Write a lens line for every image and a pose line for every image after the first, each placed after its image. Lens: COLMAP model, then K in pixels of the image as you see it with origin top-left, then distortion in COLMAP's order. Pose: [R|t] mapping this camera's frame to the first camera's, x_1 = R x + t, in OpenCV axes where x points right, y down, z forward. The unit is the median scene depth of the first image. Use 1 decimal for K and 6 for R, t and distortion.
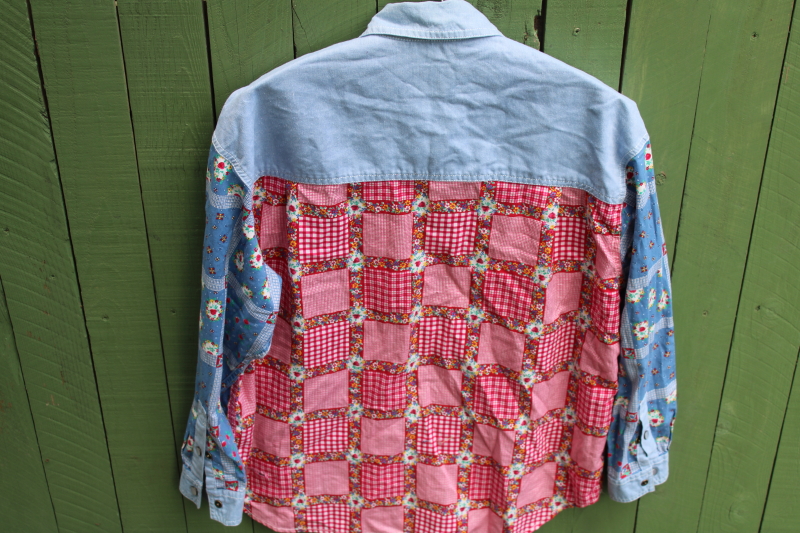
lens RADIAL K [[1263.7, 0, 399.1], [0, 1263.7, 266.9], [0, 0, 1]] dist [-0.031436, 0.000000]
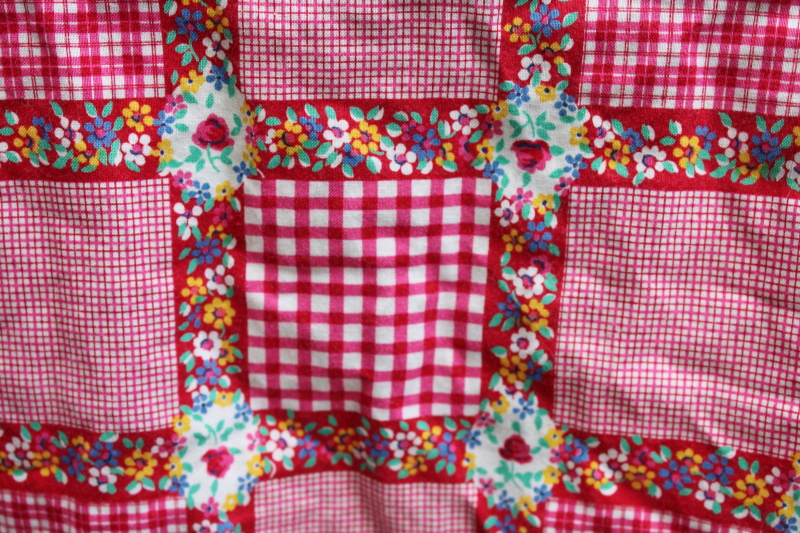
lens RADIAL K [[1263.7, 0, 399.7], [0, 1263.7, 266.0], [0, 0, 1]] dist [-0.031436, 0.000000]
pose [[0.998910, -0.013376, -0.044723, 0.055571], [-0.001989, 0.945004, -0.327053, 0.035628], [0.046638, 0.326786, 0.943947, 0.806353]]
